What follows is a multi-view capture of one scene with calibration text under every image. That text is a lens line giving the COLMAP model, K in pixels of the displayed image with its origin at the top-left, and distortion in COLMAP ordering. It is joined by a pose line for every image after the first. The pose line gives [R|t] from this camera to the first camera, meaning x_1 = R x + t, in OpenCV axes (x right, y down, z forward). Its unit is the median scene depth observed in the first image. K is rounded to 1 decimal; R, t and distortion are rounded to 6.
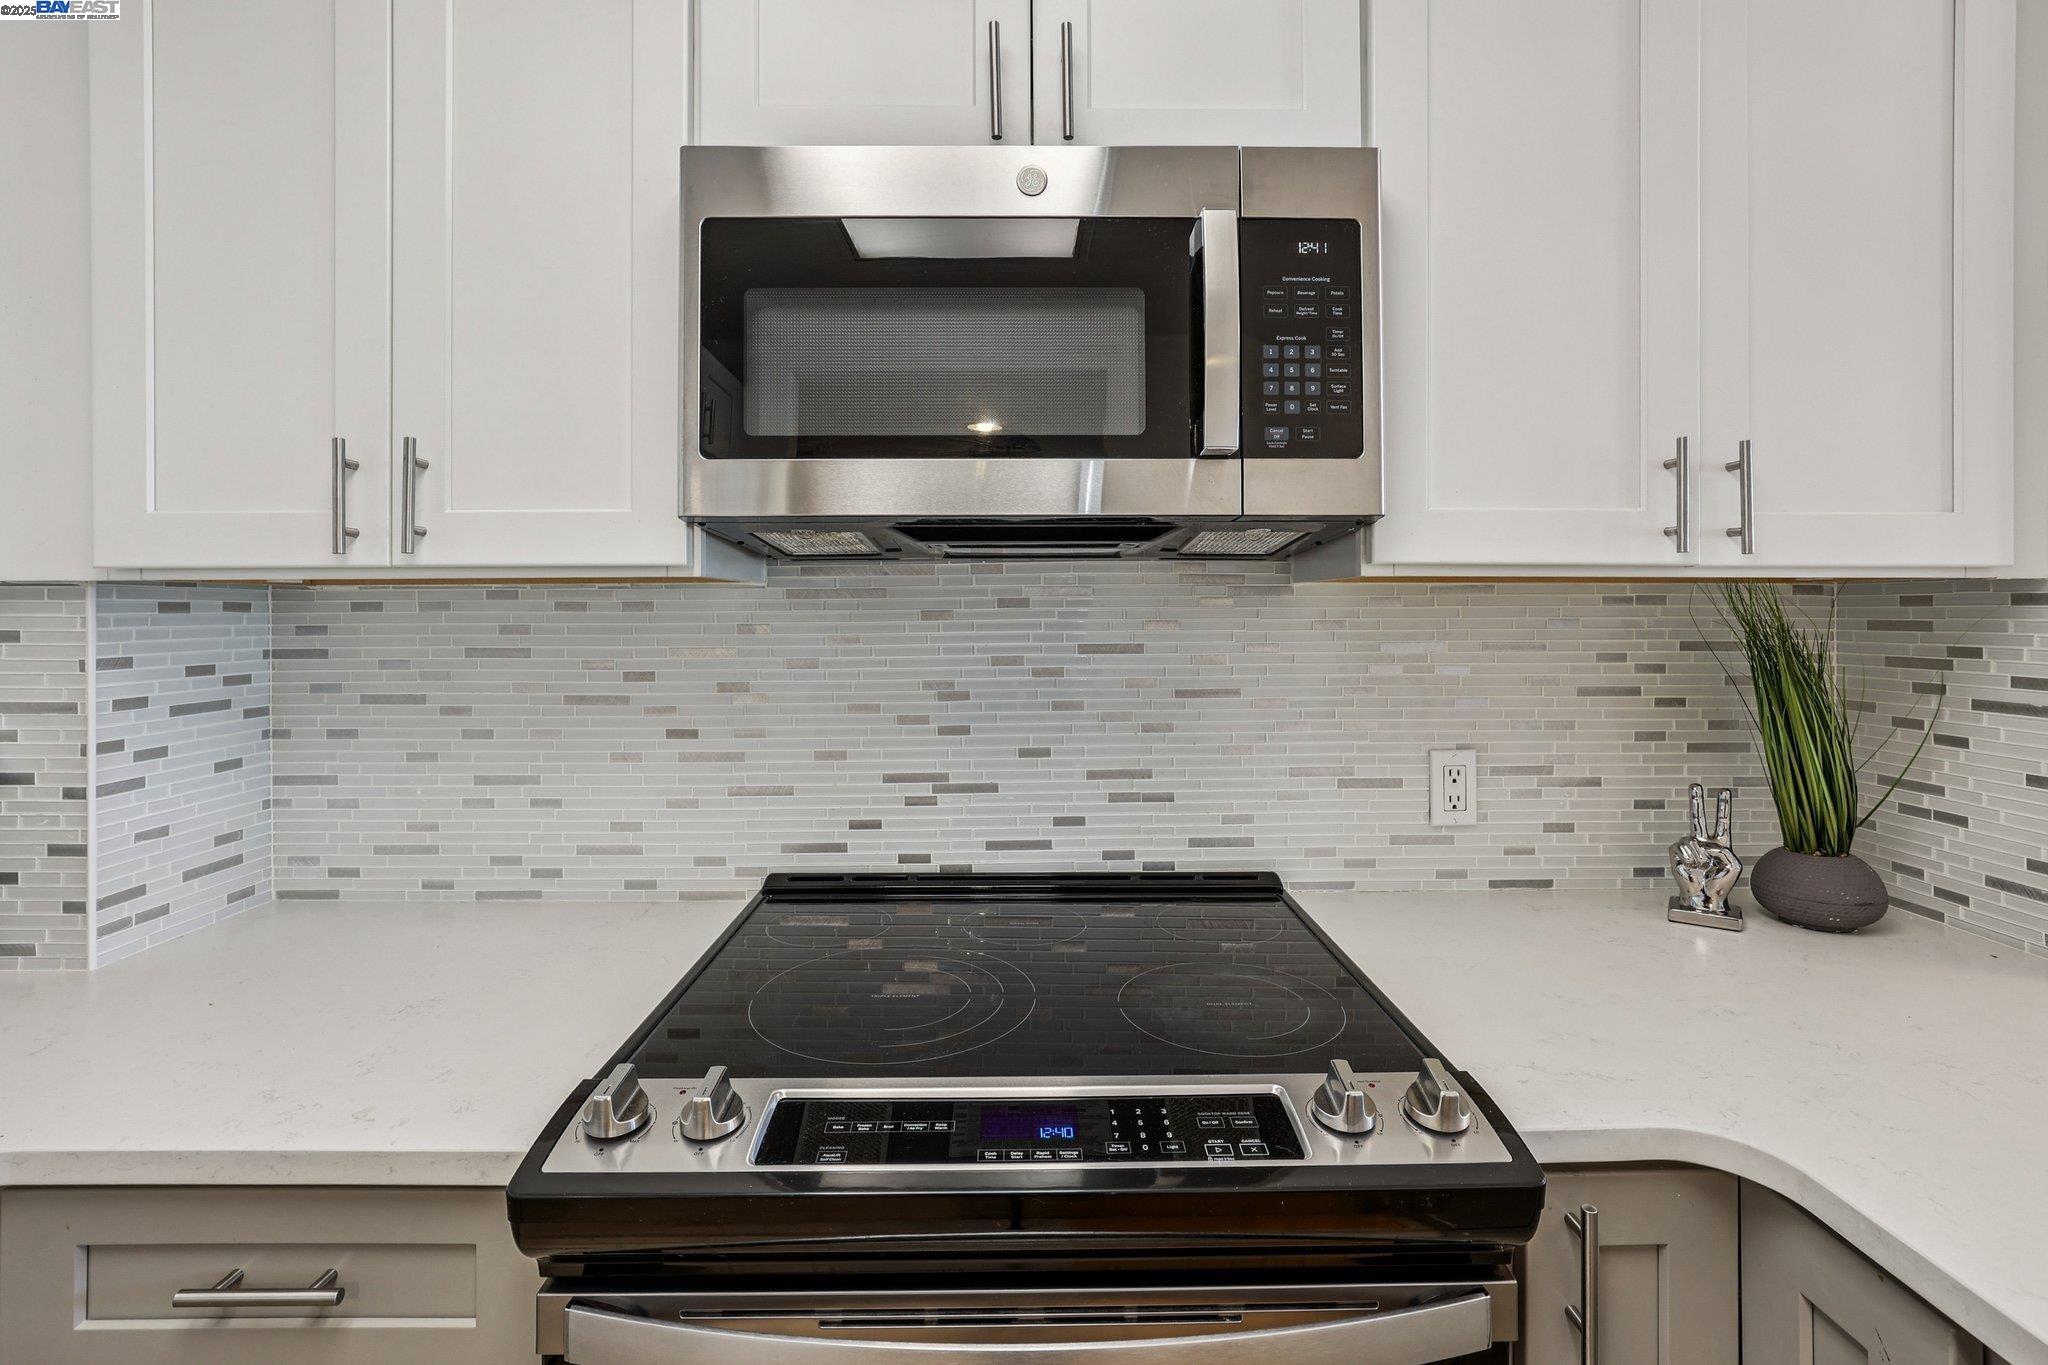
lens RADIAL K [[924.3, 0, 1030.1], [0, 924.3, 621.7], [0, 0, 1]] dist [-0.018525, 0.001548]
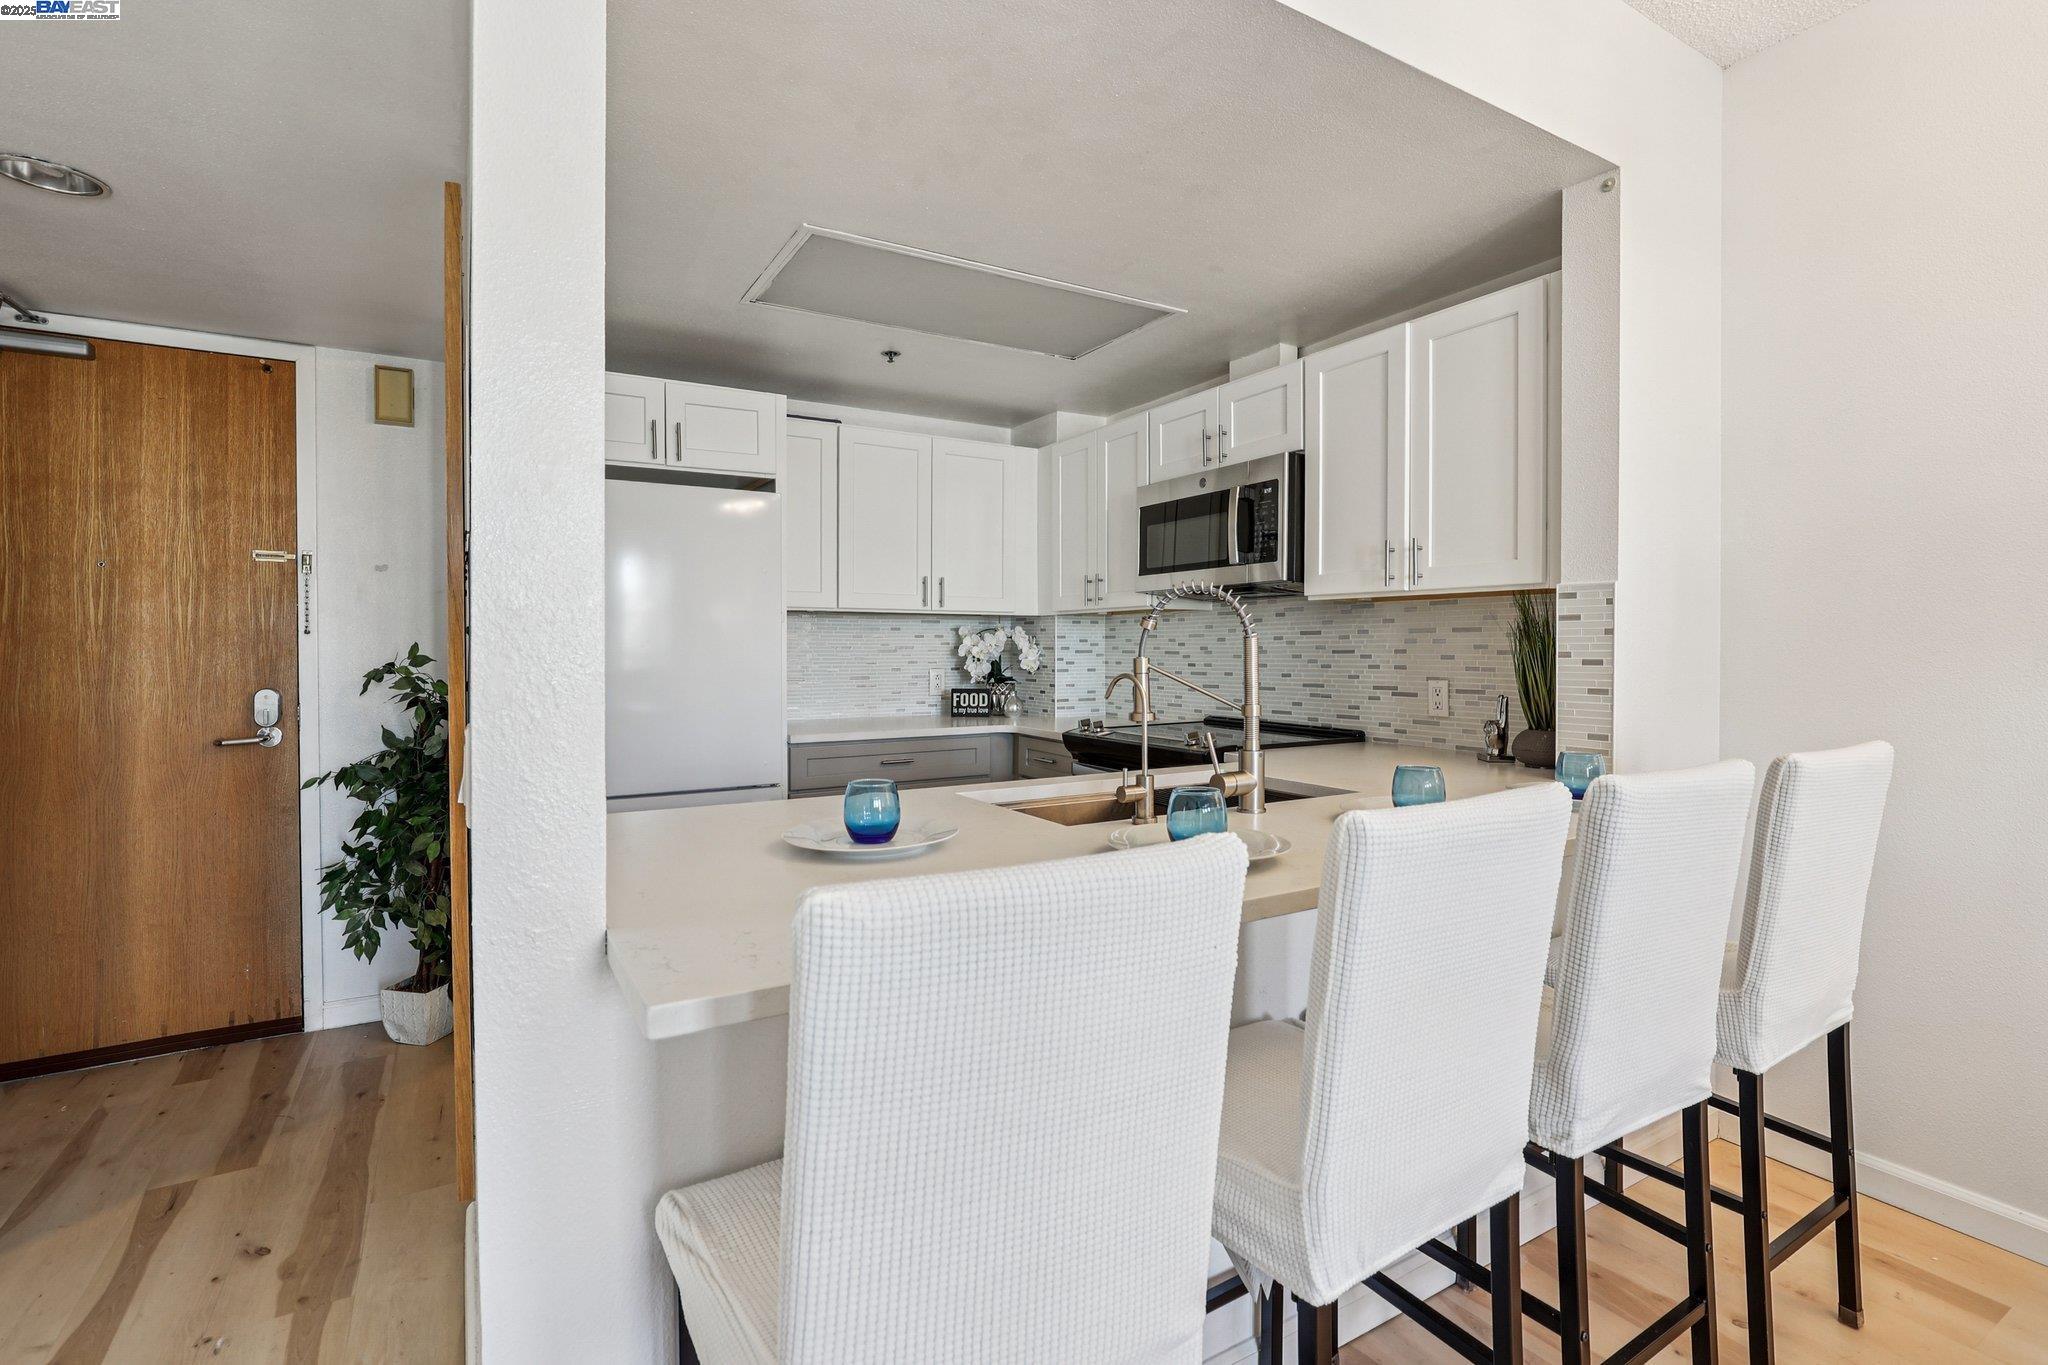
lens RADIAL K [[924.3, 0, 1032.0], [0, 924.3, 652.6], [0, 0, 1]] dist [-0.018525, 0.001548]
pose [[0.513119, 0.008409, -0.858276, 1.983045], [-0.012425, 0.999920, 0.002369, 0.094888], [0.858227, 0.009449, 0.513183, -0.948406]]
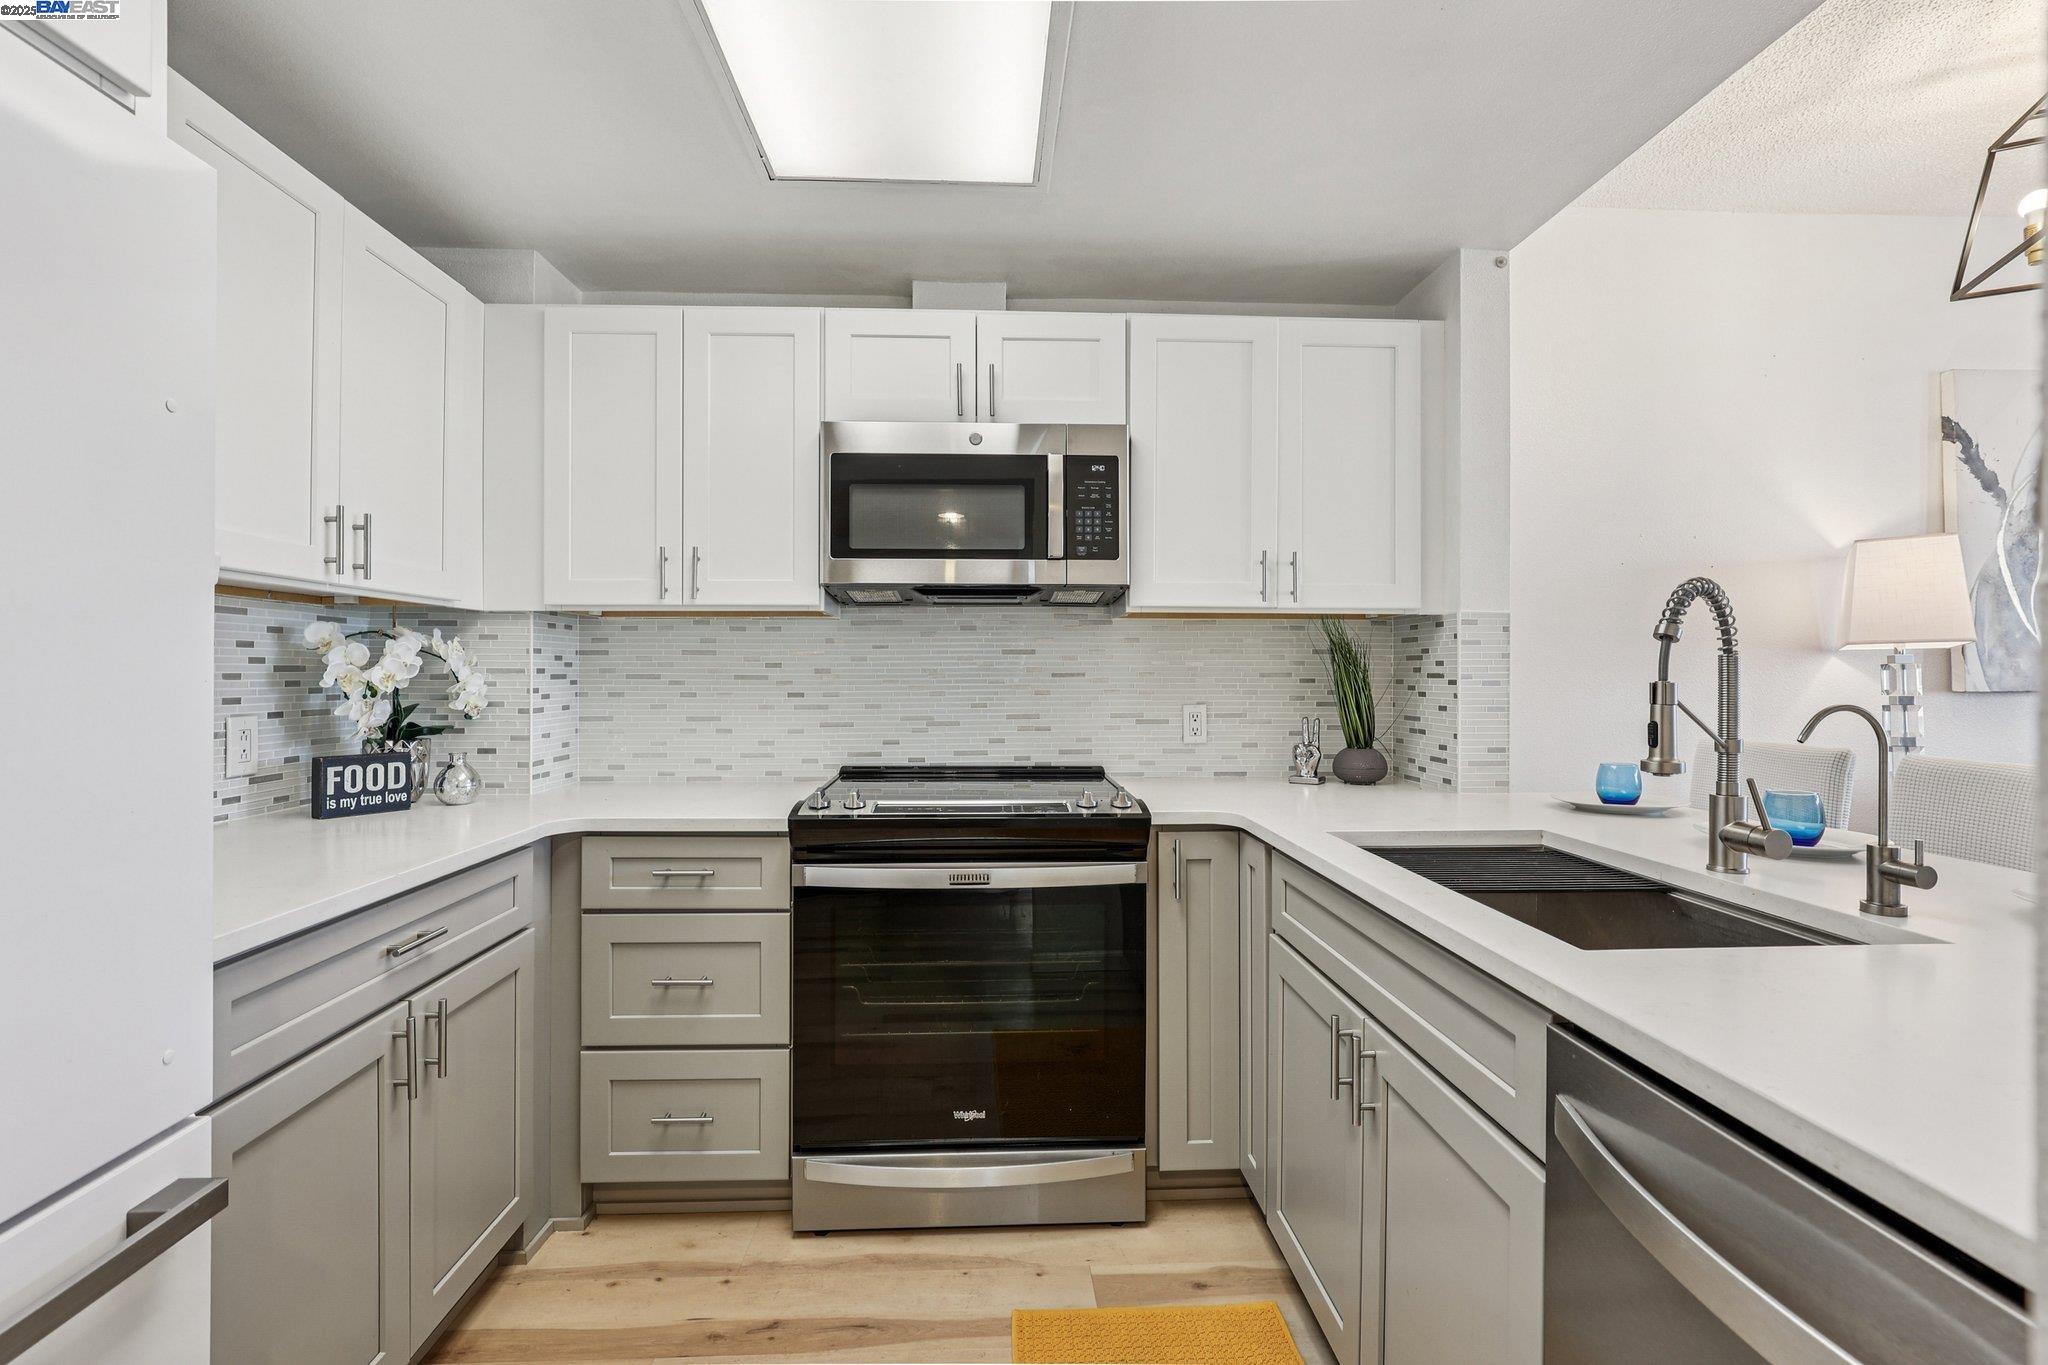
lens RADIAL K [[924.3, 0, 1017.8], [0, 924.3, 661.9], [0, 0, 1]] dist [-0.018525, 0.001548]
pose [[0.999682, 0.003761, 0.024944, 0.042000], [-0.003204, 0.999746, -0.022318, 0.105857], [-0.025022, 0.022231, 0.999440, -1.055589]]
